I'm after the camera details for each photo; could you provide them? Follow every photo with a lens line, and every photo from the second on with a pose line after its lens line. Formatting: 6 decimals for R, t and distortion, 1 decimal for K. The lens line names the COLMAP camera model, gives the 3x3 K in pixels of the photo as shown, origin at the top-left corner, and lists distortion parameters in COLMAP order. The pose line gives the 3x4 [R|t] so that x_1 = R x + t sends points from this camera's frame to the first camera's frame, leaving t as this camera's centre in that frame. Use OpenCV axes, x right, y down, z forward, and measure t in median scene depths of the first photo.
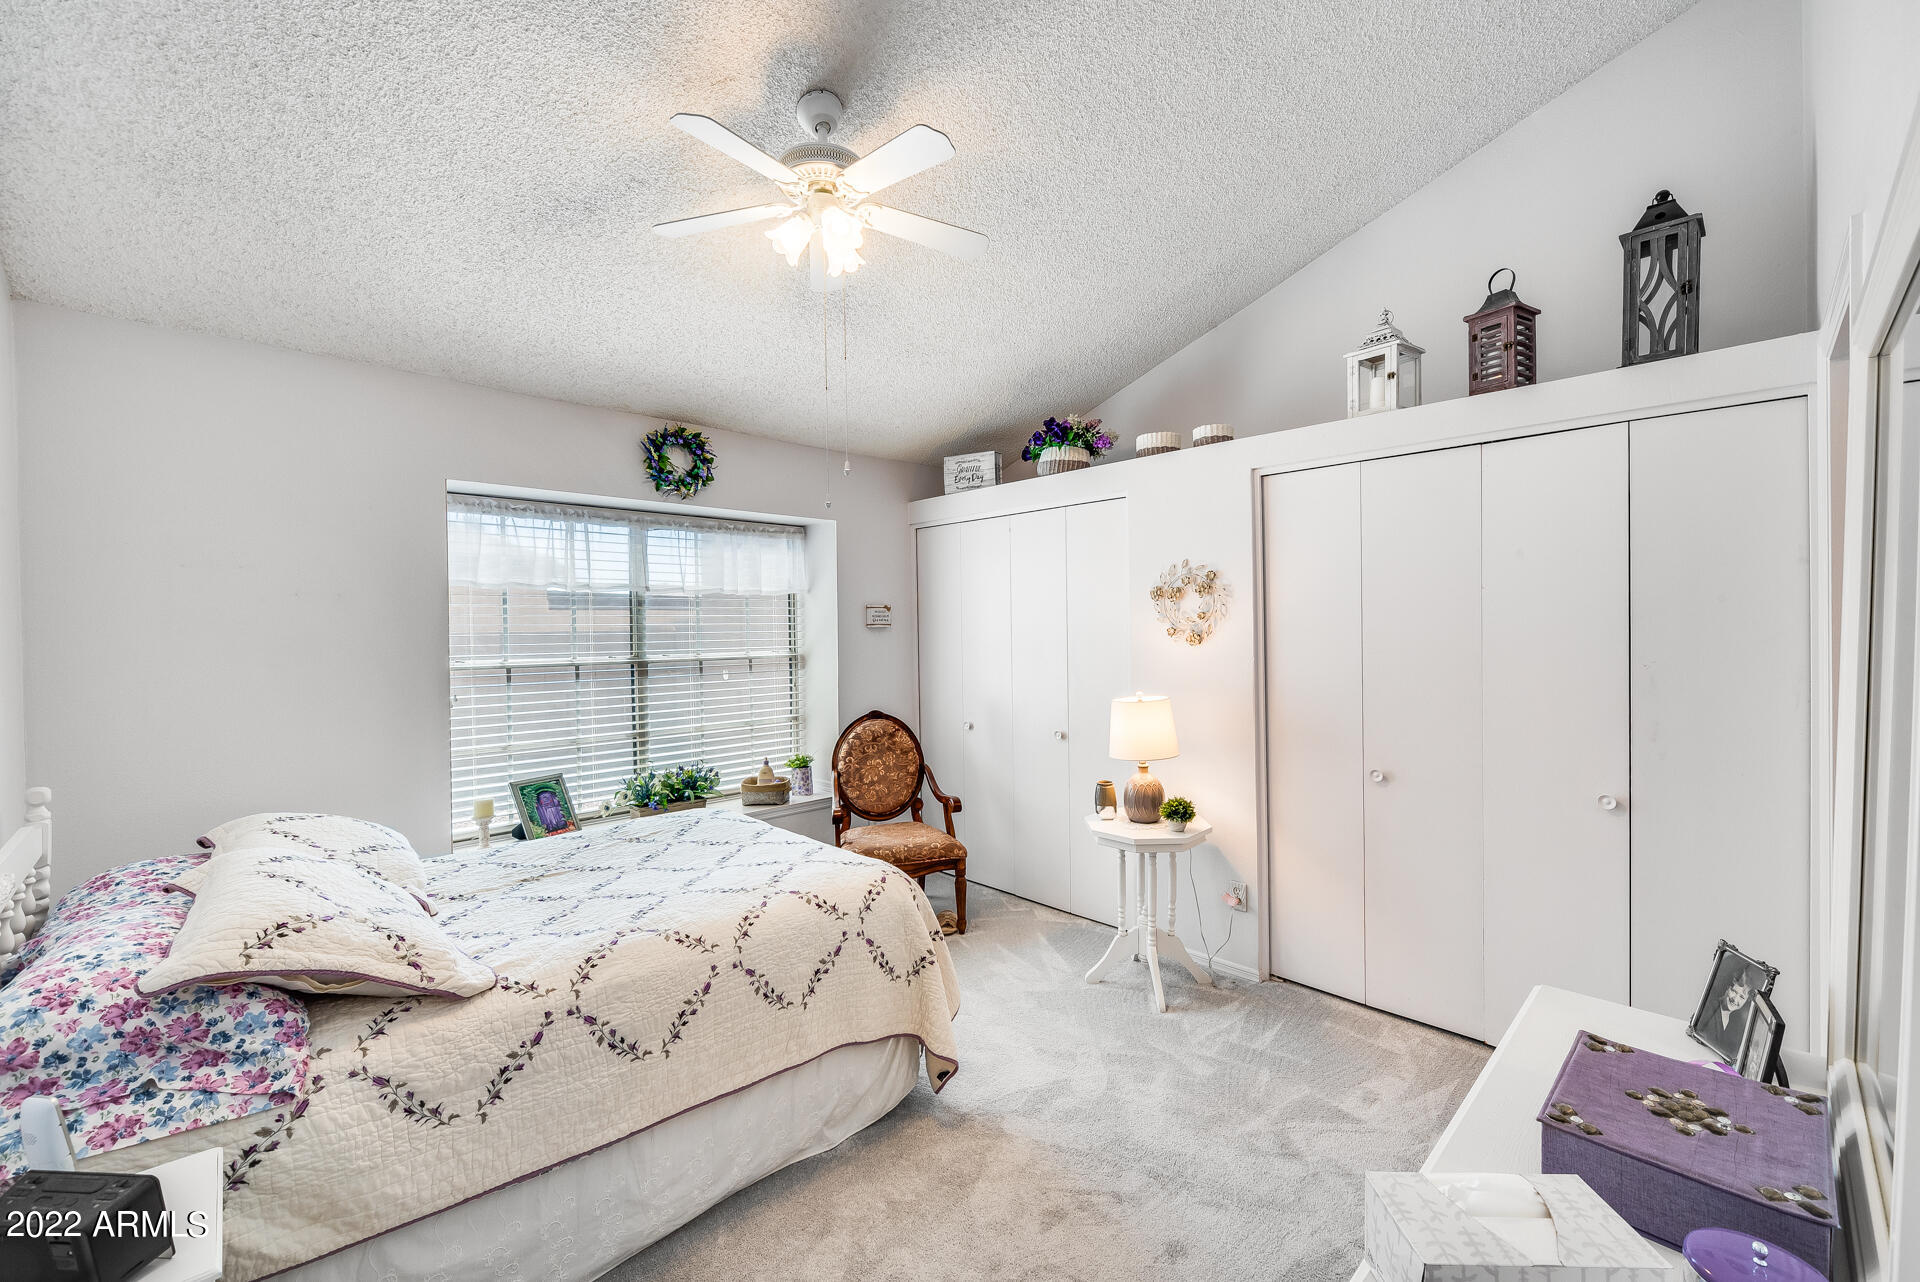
lens RADIAL K [[803.4, 0, 960.0], [0, 803.4, 641.0], [0, 0, 1]] dist [-0.001994, -0.000391]
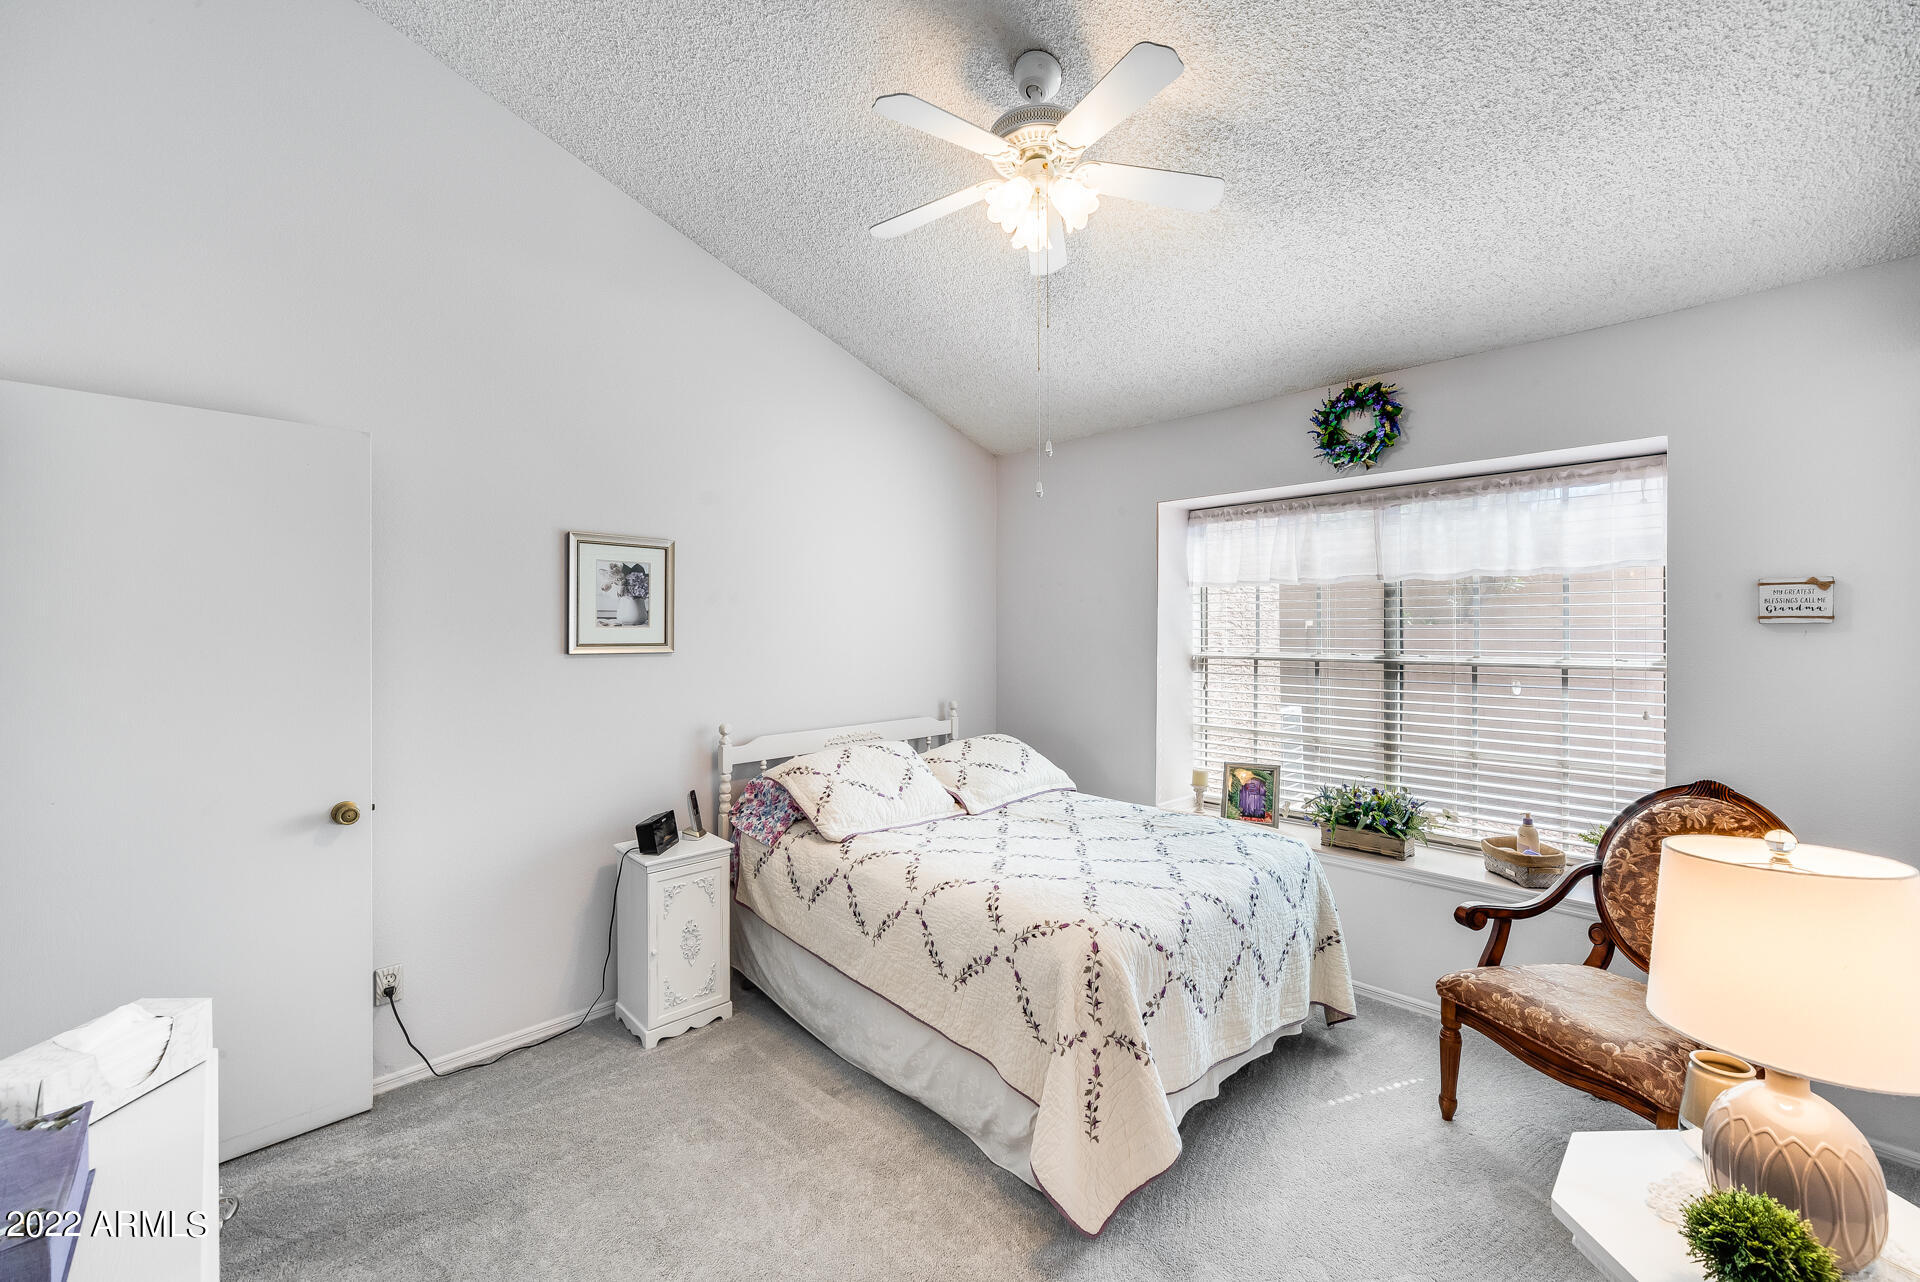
lens RADIAL K [[763.9, 0, 956.5], [0, 763.9, 634.7], [0, 0, 1]] dist [-0.001887, -0.000353]
pose [[-0.005185, 0.018923, -0.999808, 0.448254], [-0.016907, 0.999676, 0.019008, -0.011734], [0.999844, 0.017002, -0.004864, 0.572727]]
